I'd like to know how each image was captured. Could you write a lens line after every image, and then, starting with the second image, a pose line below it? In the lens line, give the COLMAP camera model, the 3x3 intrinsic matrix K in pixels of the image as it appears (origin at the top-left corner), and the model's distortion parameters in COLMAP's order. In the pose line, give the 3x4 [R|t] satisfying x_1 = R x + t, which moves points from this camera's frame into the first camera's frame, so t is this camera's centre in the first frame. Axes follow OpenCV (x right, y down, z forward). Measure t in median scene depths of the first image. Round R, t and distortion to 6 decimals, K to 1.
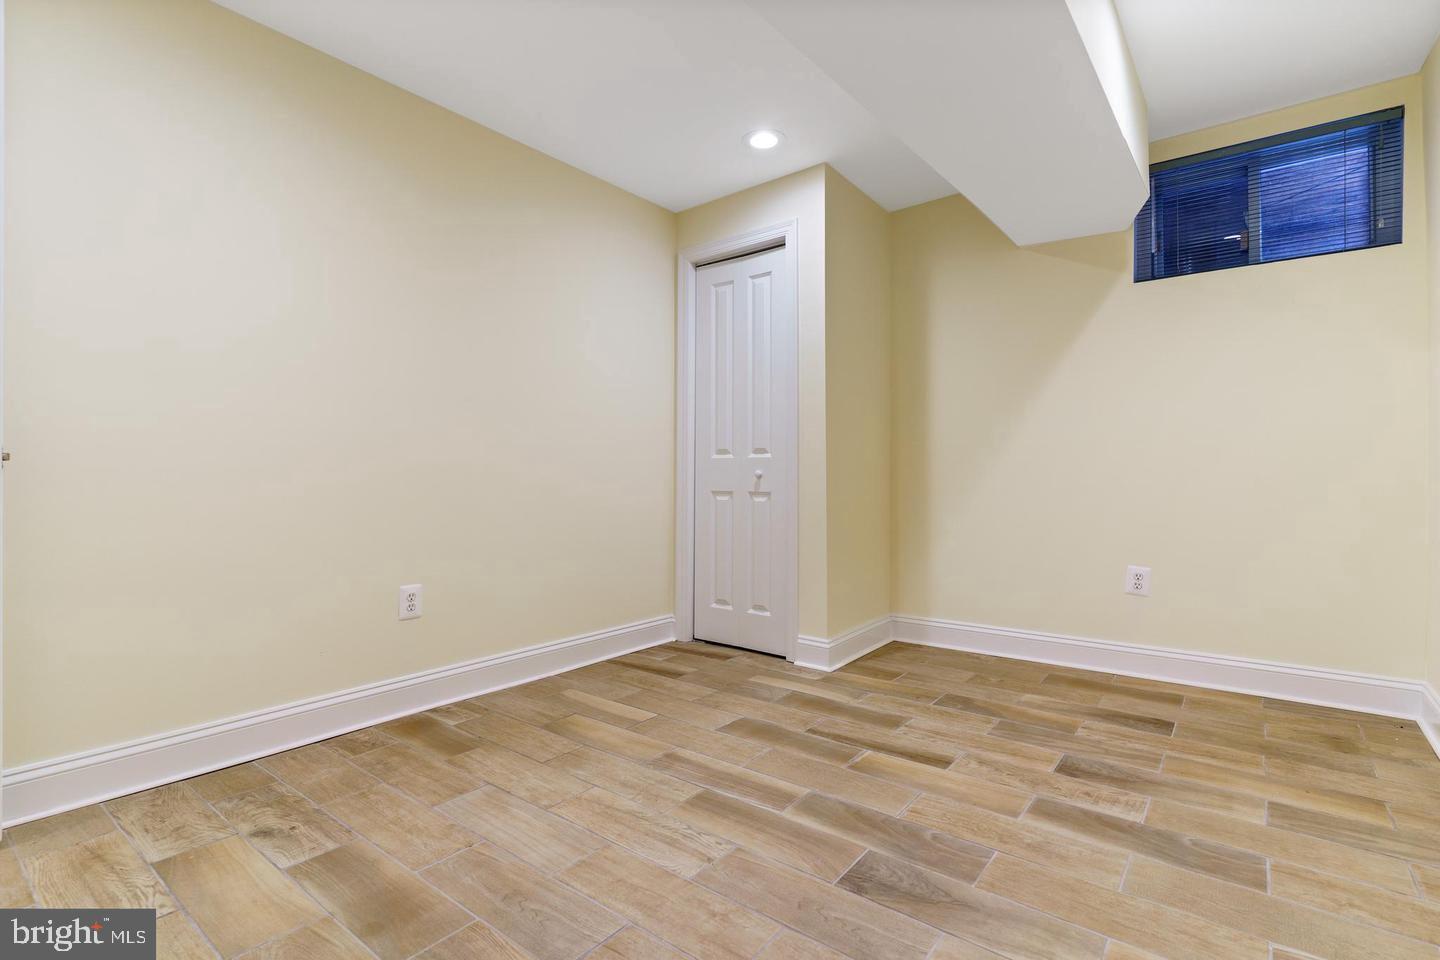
lens RADIAL K [[692.7, 0, 712.2], [0, 692.7, 475.7], [0, 0, 1]] dist [0.001315, -0.001793]
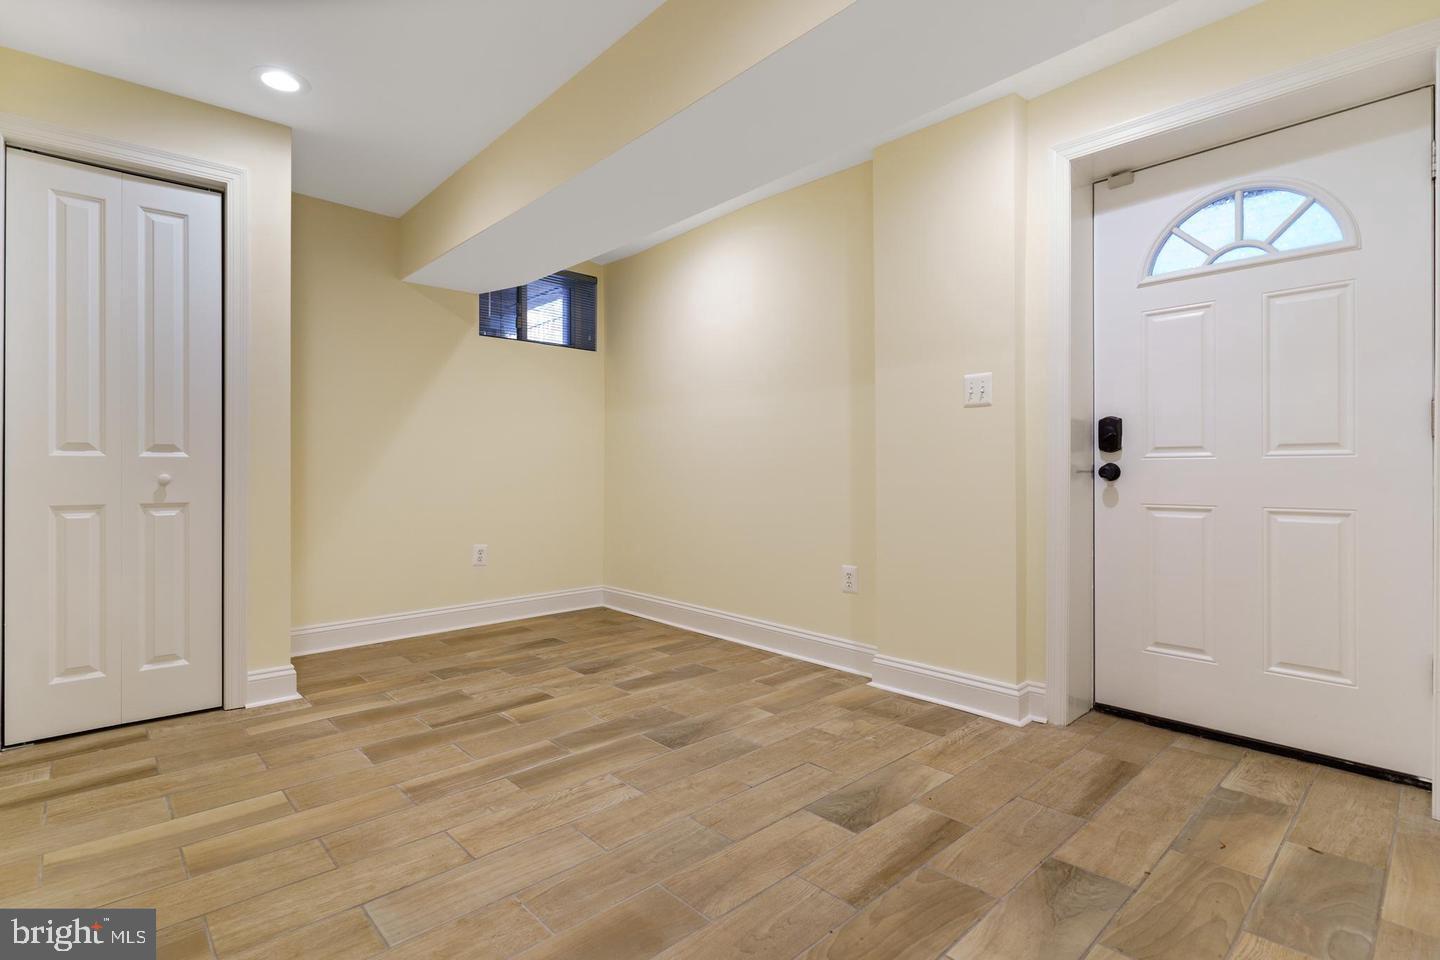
lens RADIAL K [[692.7, 0, 710.6], [0, 692.7, 479.9], [0, 0, 1]] dist [0.001315, -0.001793]
pose [[0.149974, -0.010965, 0.988629, -0.840572], [0.004347, 0.999936, 0.010431, -0.009867], [-0.988680, 0.002733, 0.150012, 0.445387]]
